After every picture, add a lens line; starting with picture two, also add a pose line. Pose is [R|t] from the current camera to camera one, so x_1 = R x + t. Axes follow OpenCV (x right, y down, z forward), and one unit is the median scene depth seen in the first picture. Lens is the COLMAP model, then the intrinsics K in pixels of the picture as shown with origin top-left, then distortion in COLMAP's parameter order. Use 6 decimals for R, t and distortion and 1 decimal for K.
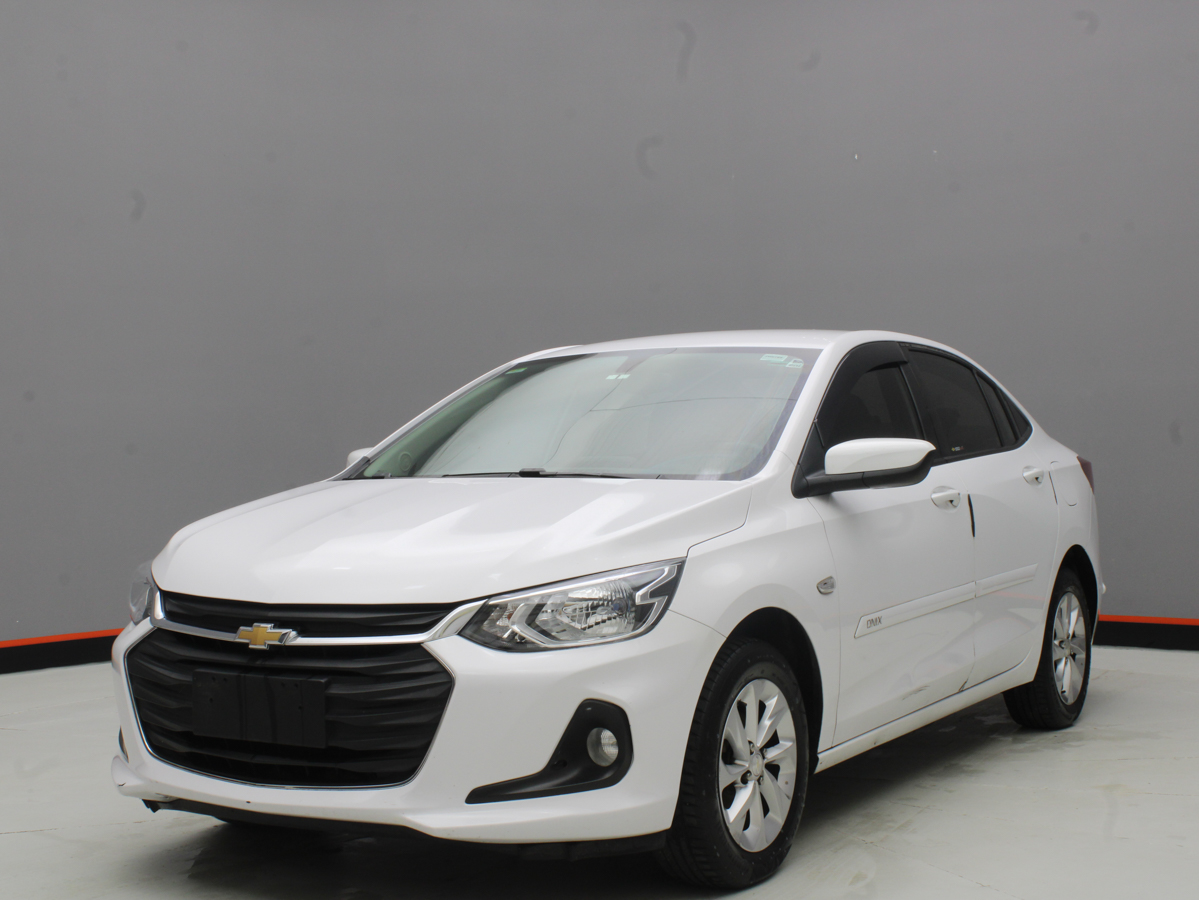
lens RADIAL K [[1727.4, 0, 599.5], [0, 1727.4, 450.0], [0, 0, 1]] dist [-0.067203, -0.001752]
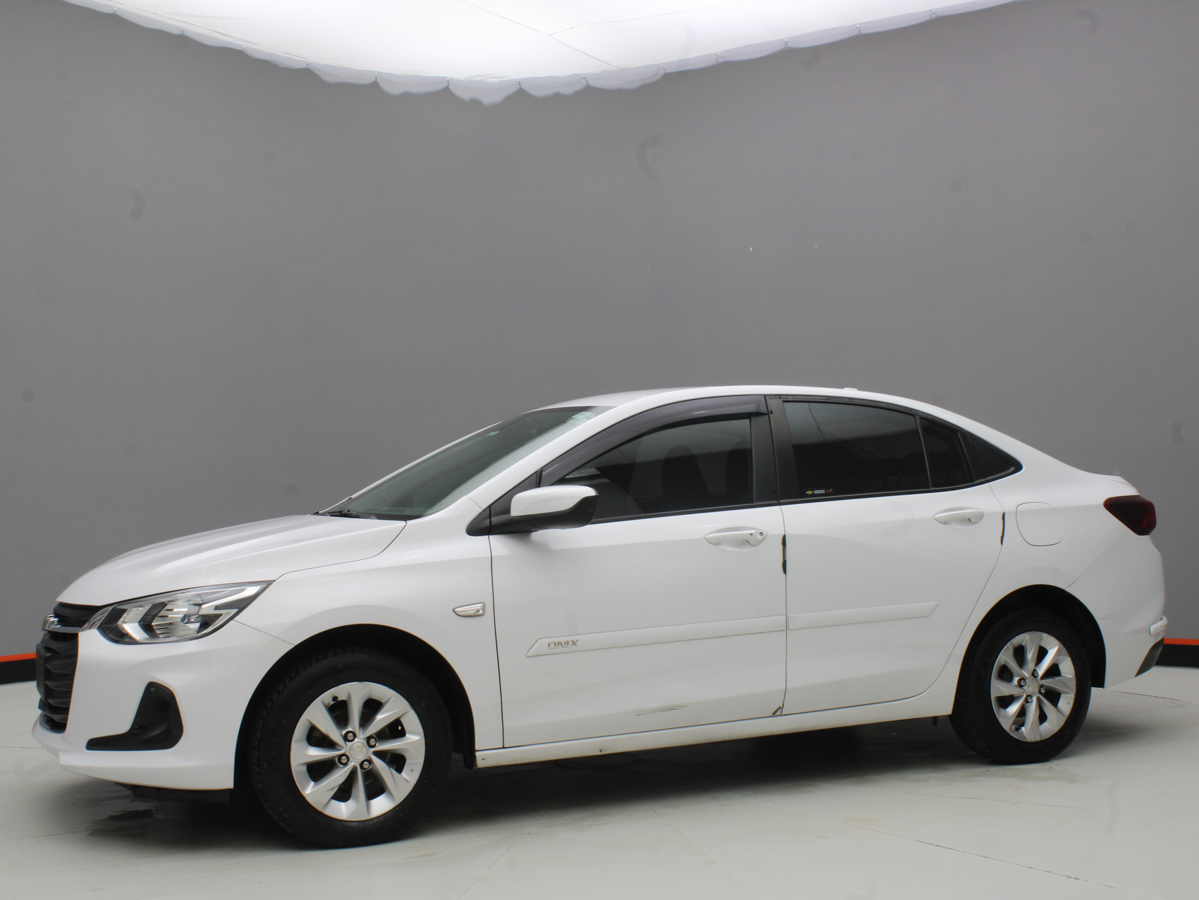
lens RADIAL K [[1439.3, 0, 599.5], [0, 1439.3, 450.0], [0, 0, 1]] dist [-0.091617, -0.003188]
pose [[0.830761, -0.016201, -0.556393, 0.842705], [0.004142, 0.999729, -0.022926, -0.009587], [0.556614, 0.016742, 0.830603, 0.248713]]
